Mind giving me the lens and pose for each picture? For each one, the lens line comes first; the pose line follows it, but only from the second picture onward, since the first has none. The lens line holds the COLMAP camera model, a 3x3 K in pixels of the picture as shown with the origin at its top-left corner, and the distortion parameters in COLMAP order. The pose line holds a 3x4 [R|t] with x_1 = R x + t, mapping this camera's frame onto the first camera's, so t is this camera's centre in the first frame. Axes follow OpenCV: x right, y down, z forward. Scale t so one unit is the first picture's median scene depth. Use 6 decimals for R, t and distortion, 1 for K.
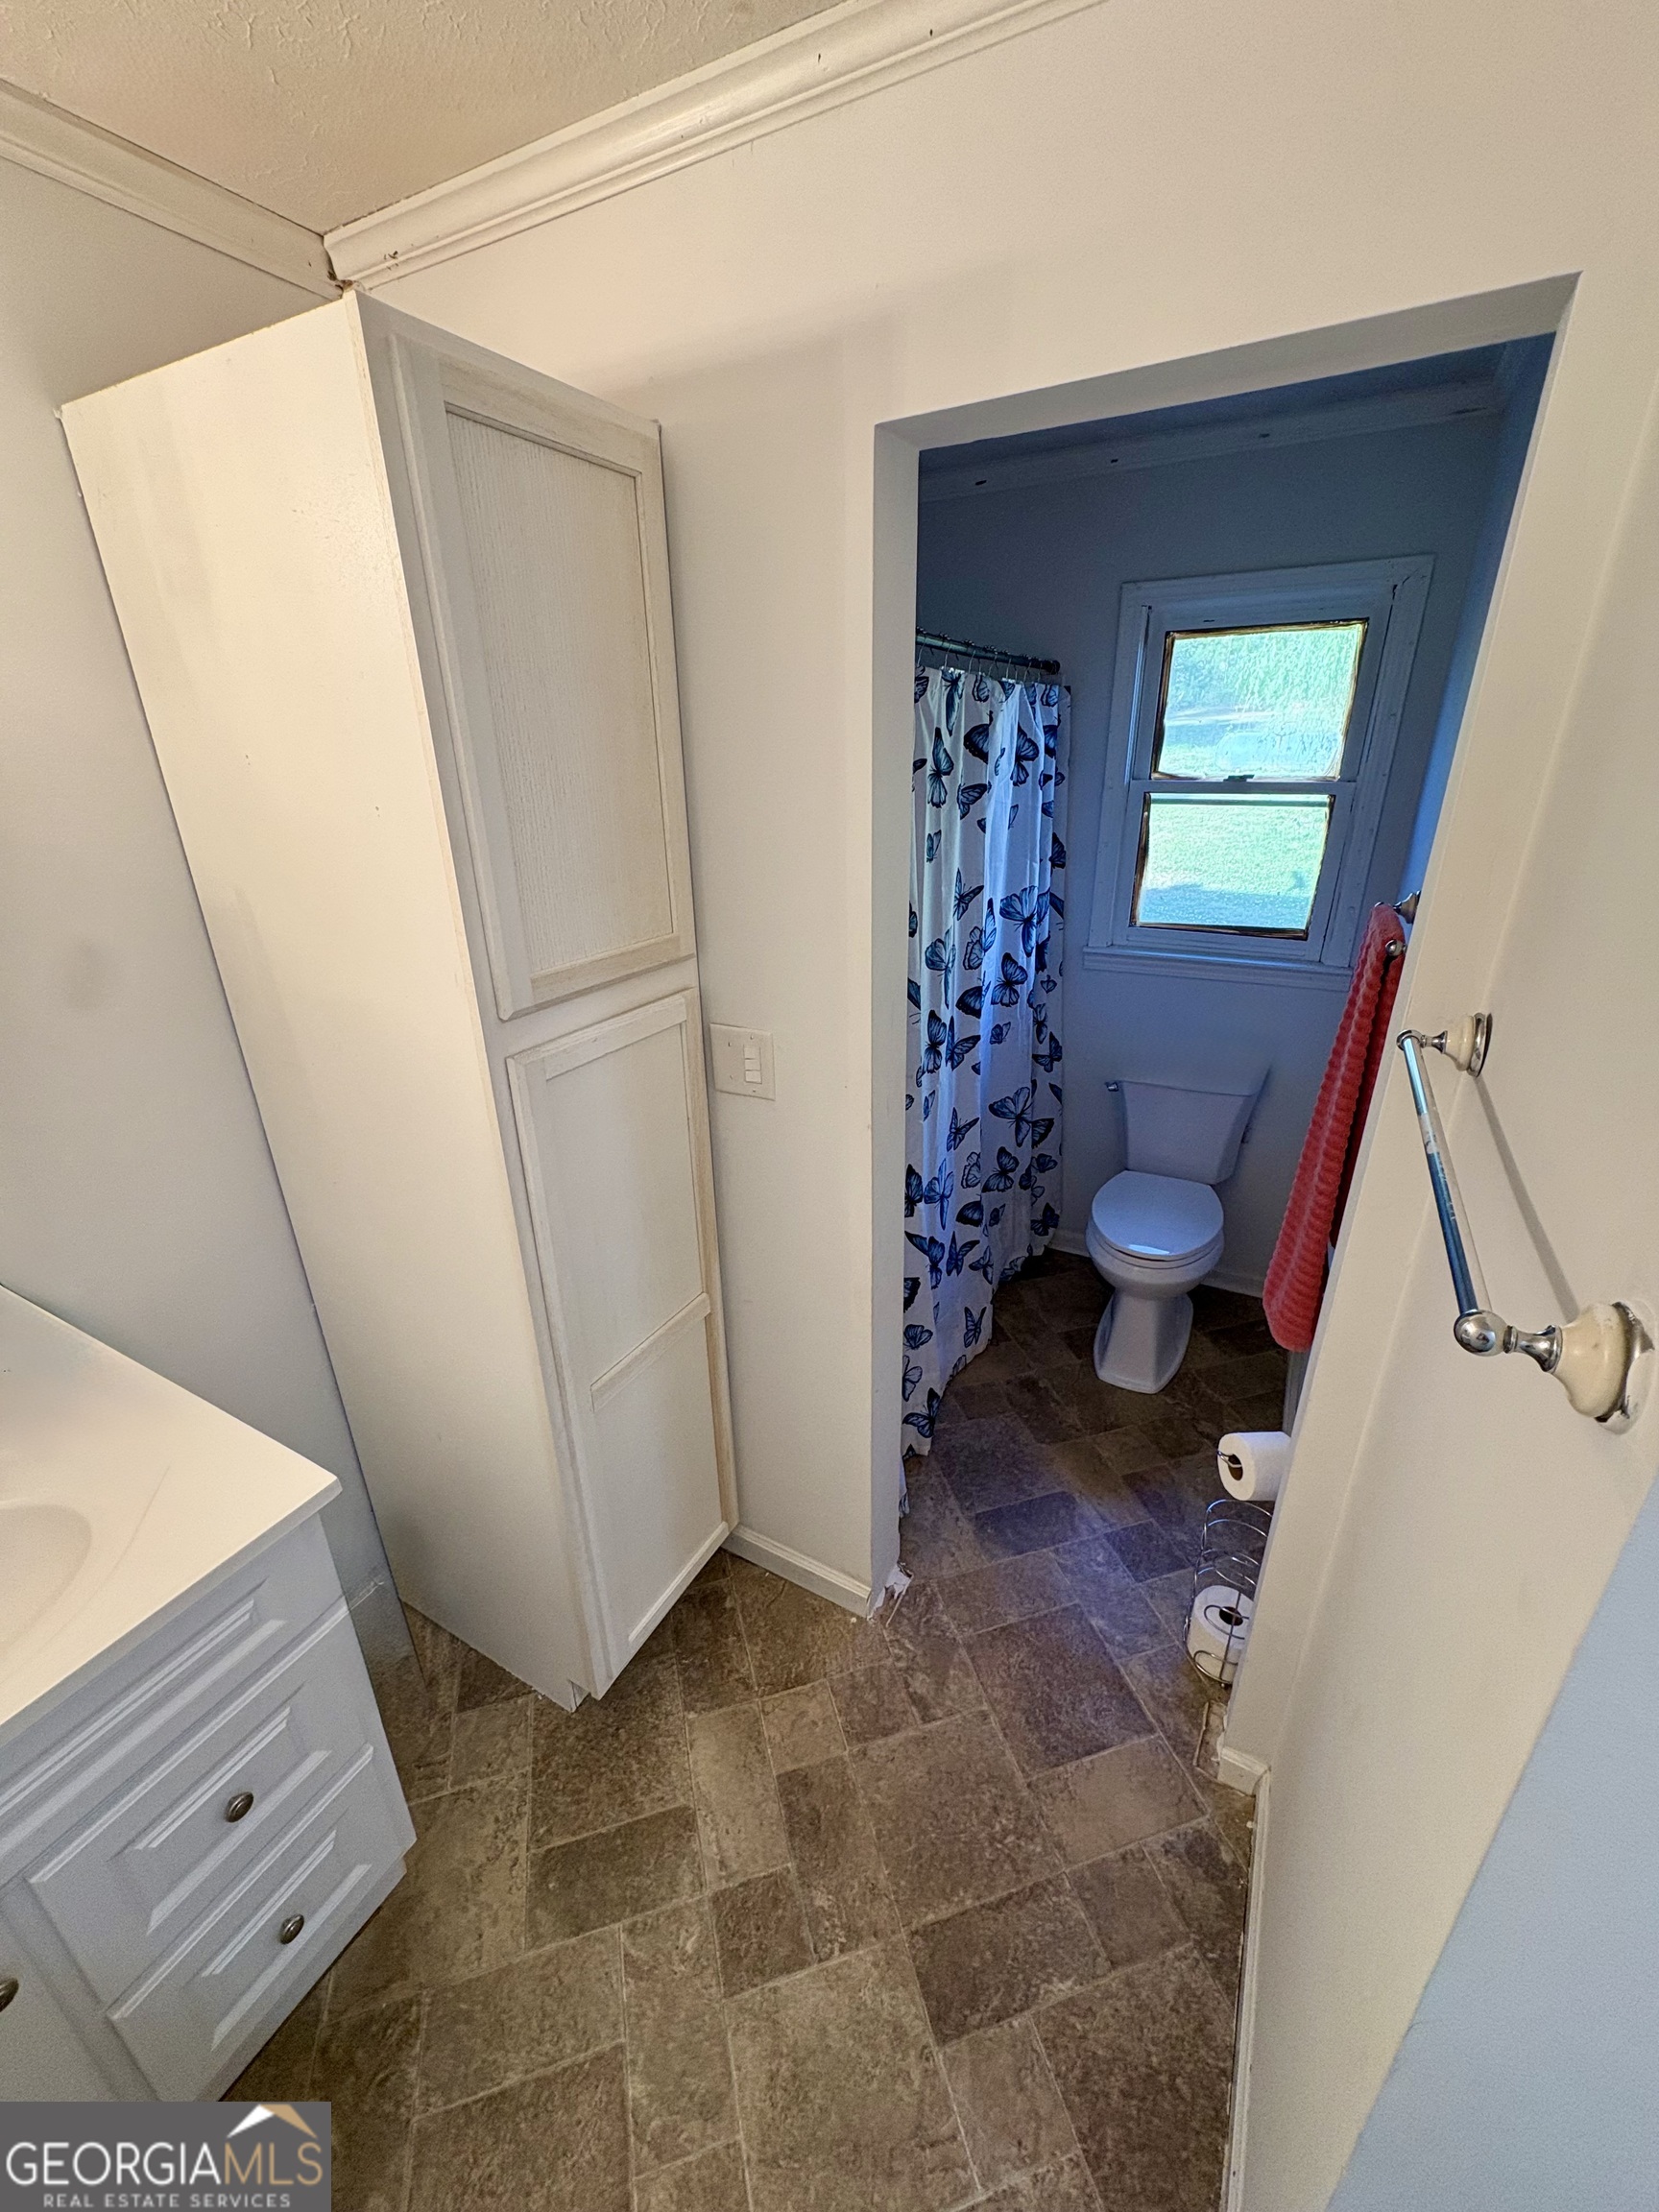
lens RADIAL K [[879.2, 0, 835.0], [0, 879.2, 1104.2], [0, 0, 1]] dist [0.000971, 0.000569]
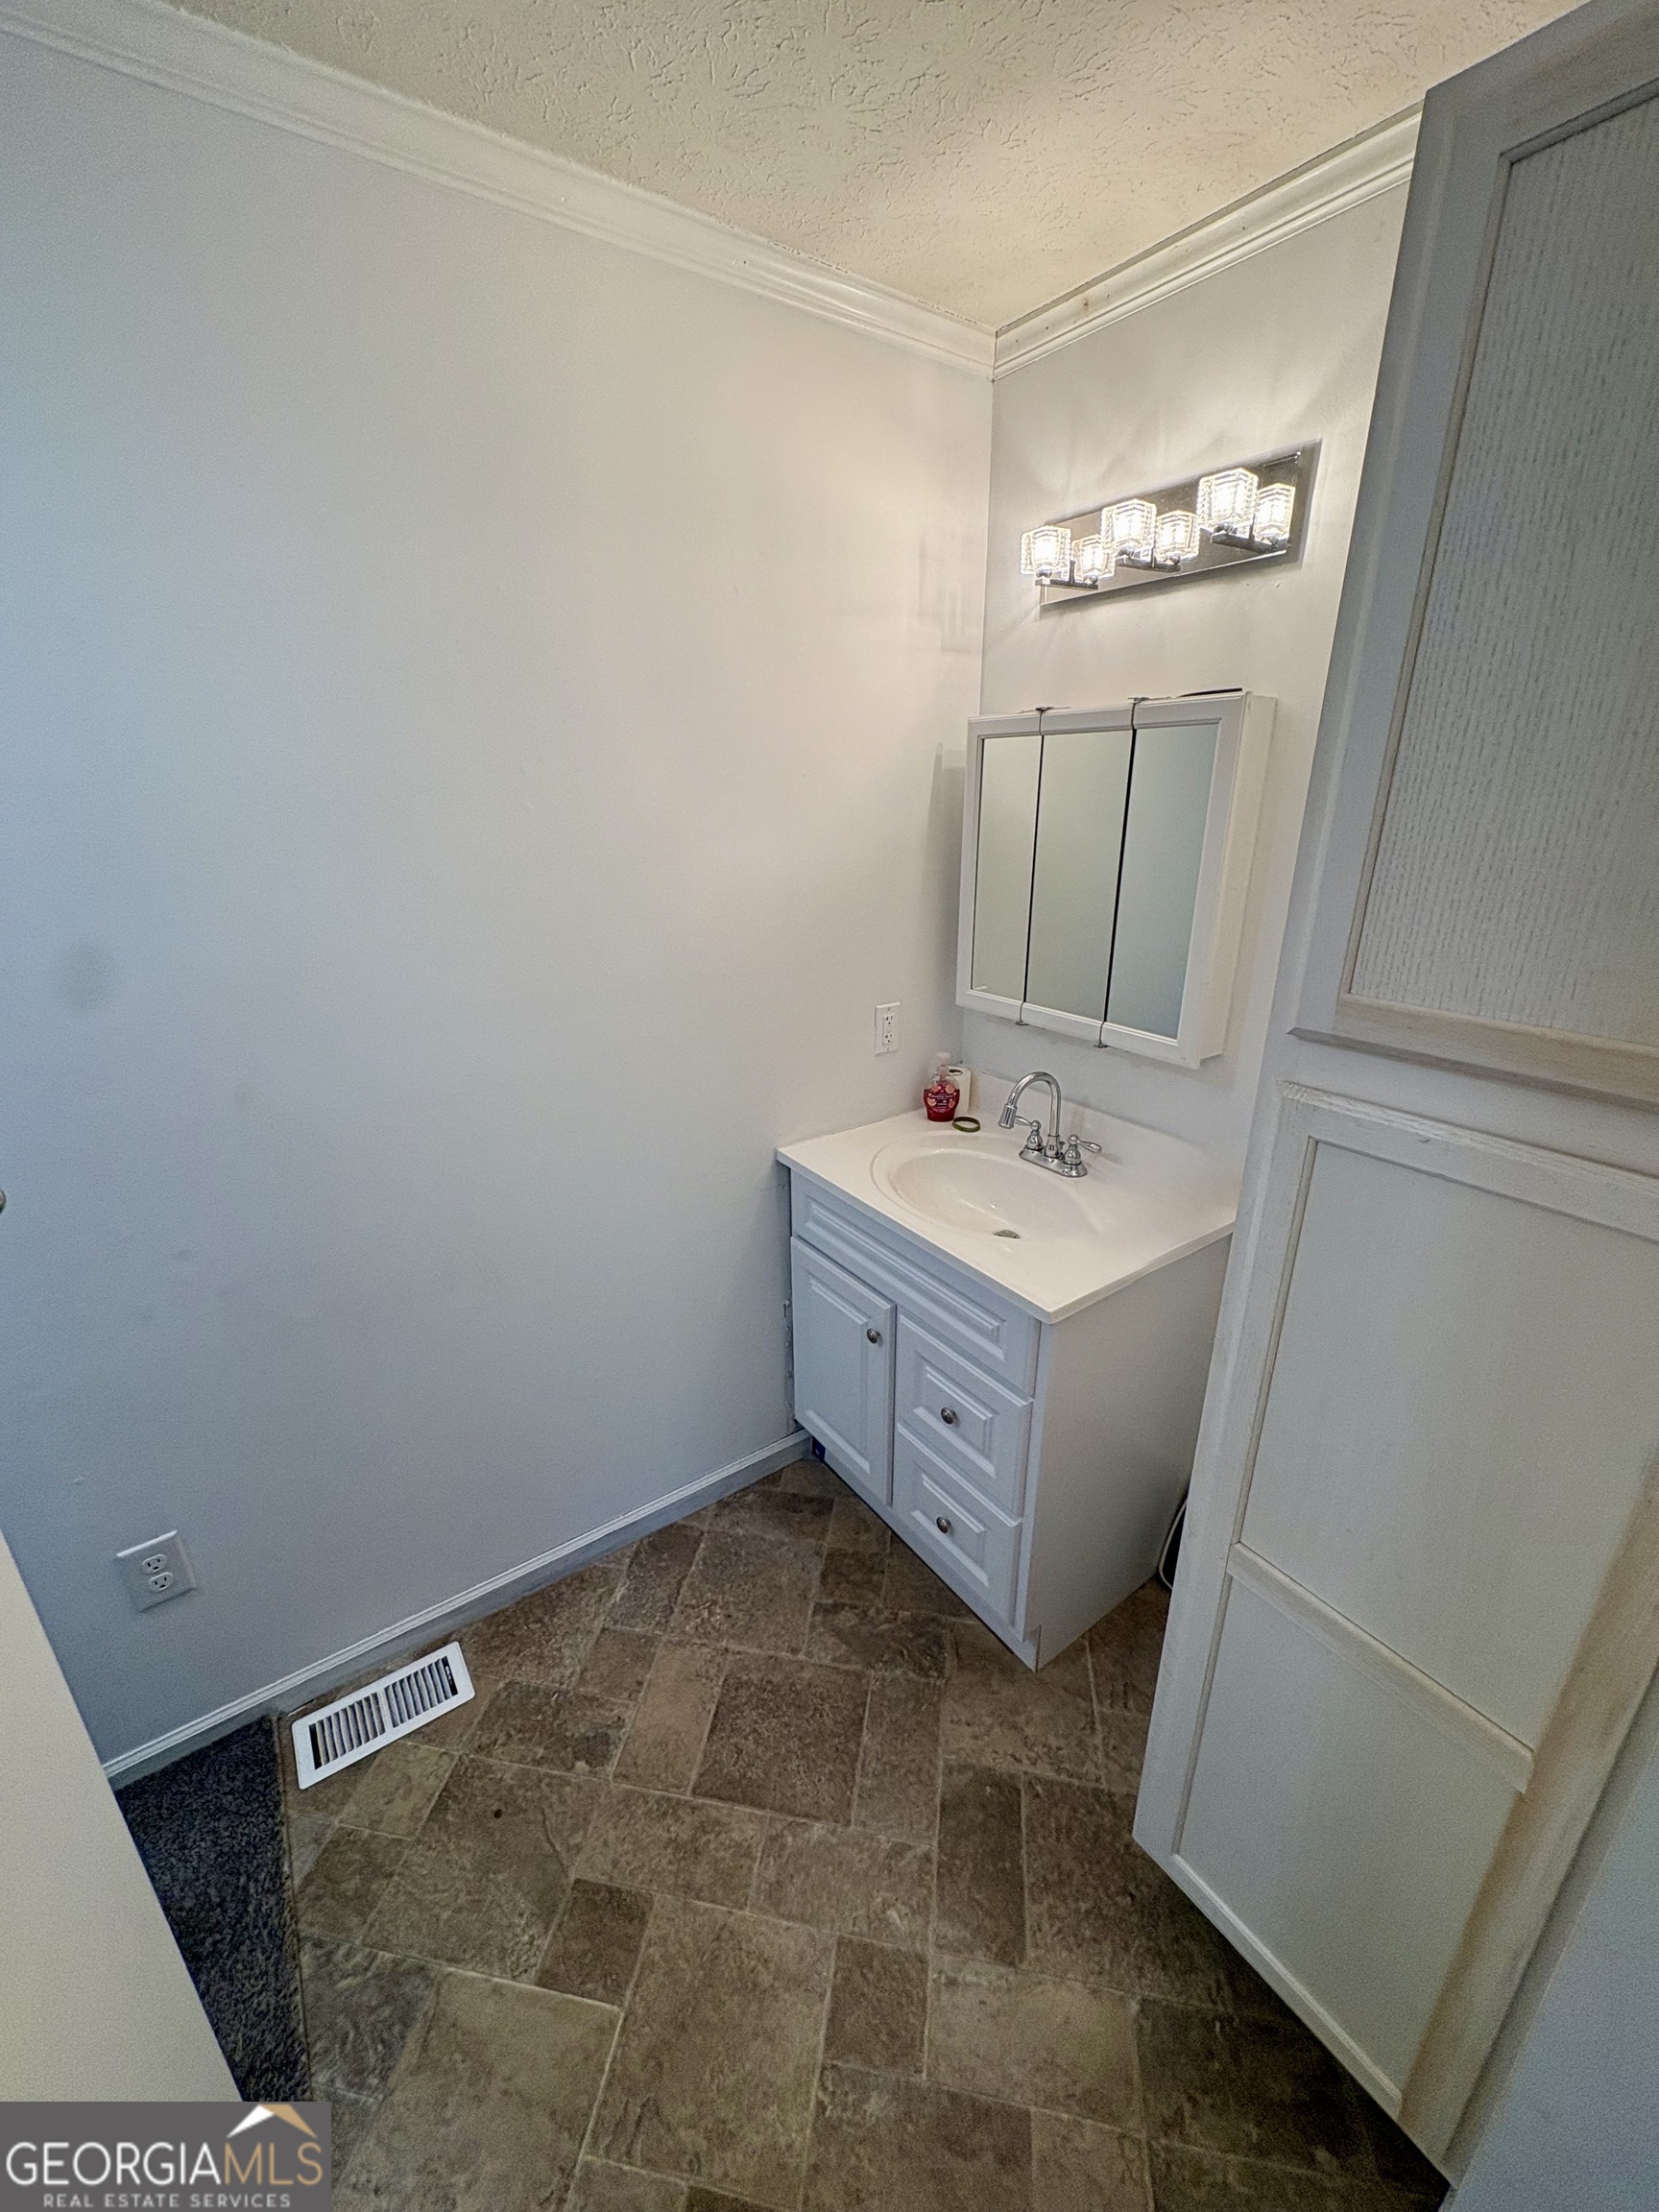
lens RADIAL K [[879.2, 0, 827.3], [0, 879.2, 1108.5], [0, 0, 1]] dist [0.000971, 0.000569]
pose [[-0.442273, 0.326555, -0.835319, 0.395336], [-0.331112, 0.806116, 0.490451, -0.237336], [0.833523, 0.493497, -0.248397, 0.725101]]
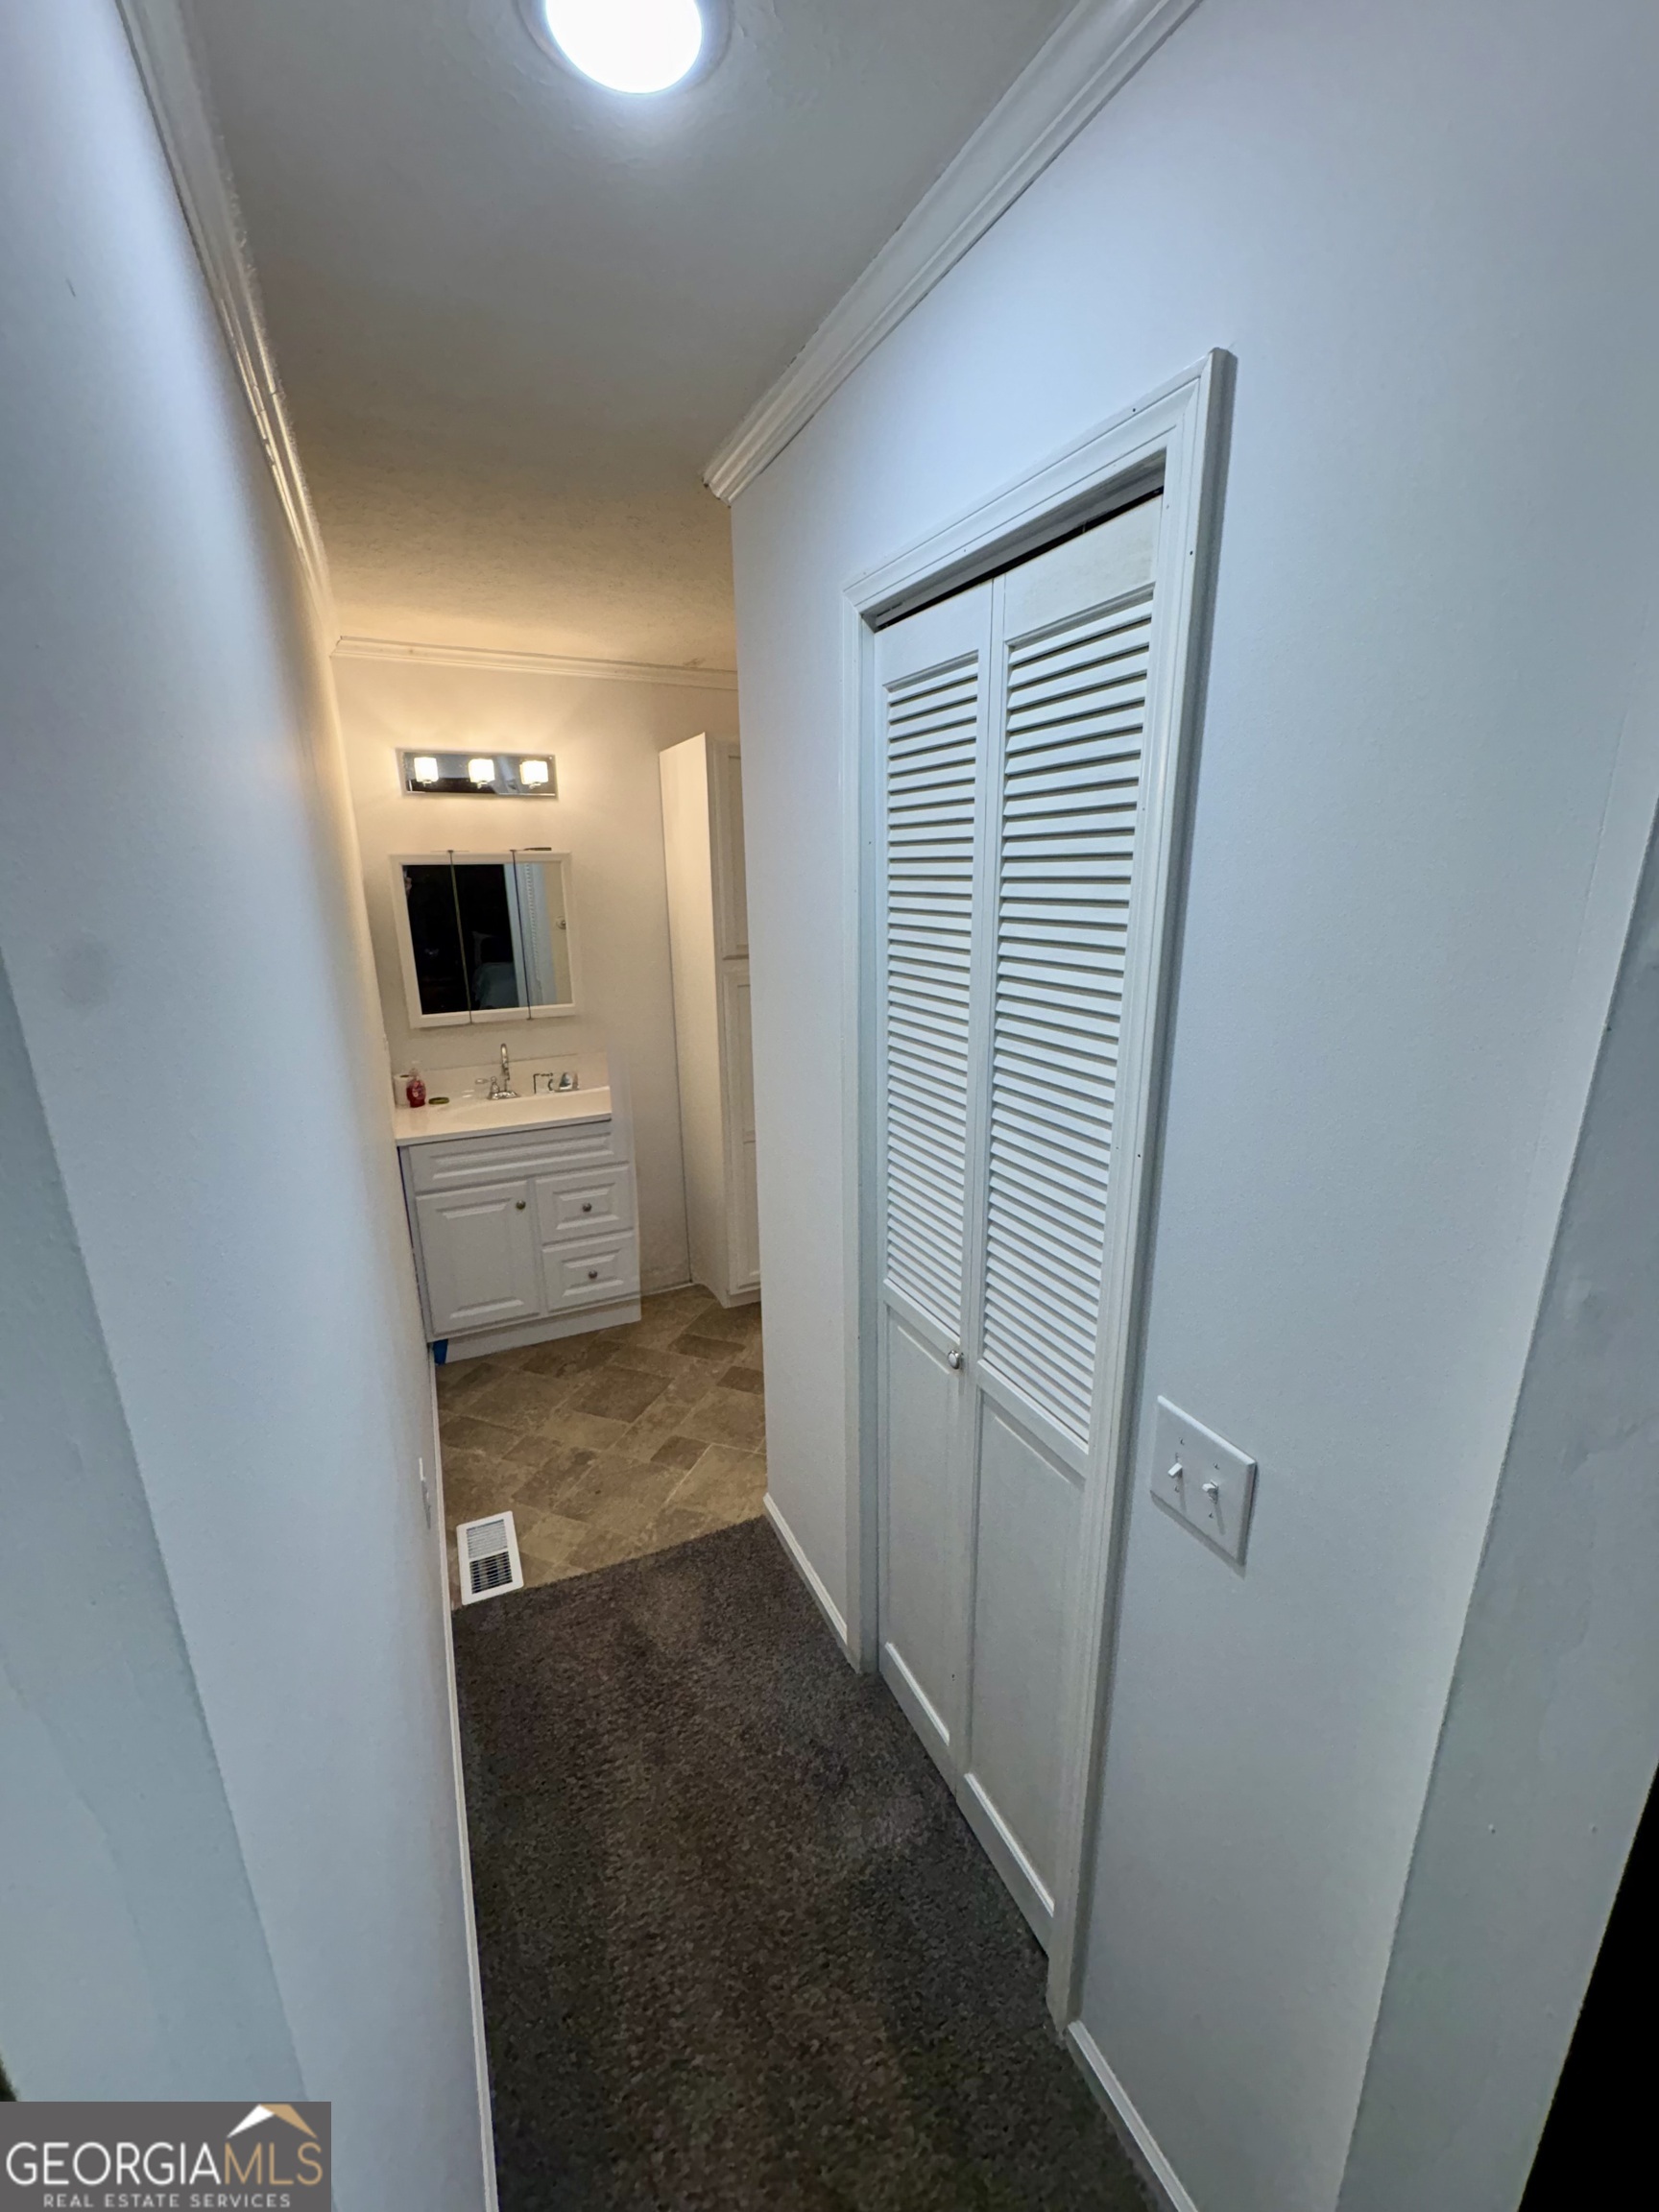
lens RADIAL K [[879.2, 0, 835.7], [0, 879.2, 1110.1], [0, 0, 1]] dist [0.000971, 0.000569]
pose [[0.809426, 0.166019, -0.563265, 1.228795], [-0.227454, 0.972964, -0.040082, 0.317422], [0.541382, 0.160560, 0.825303, -0.790783]]
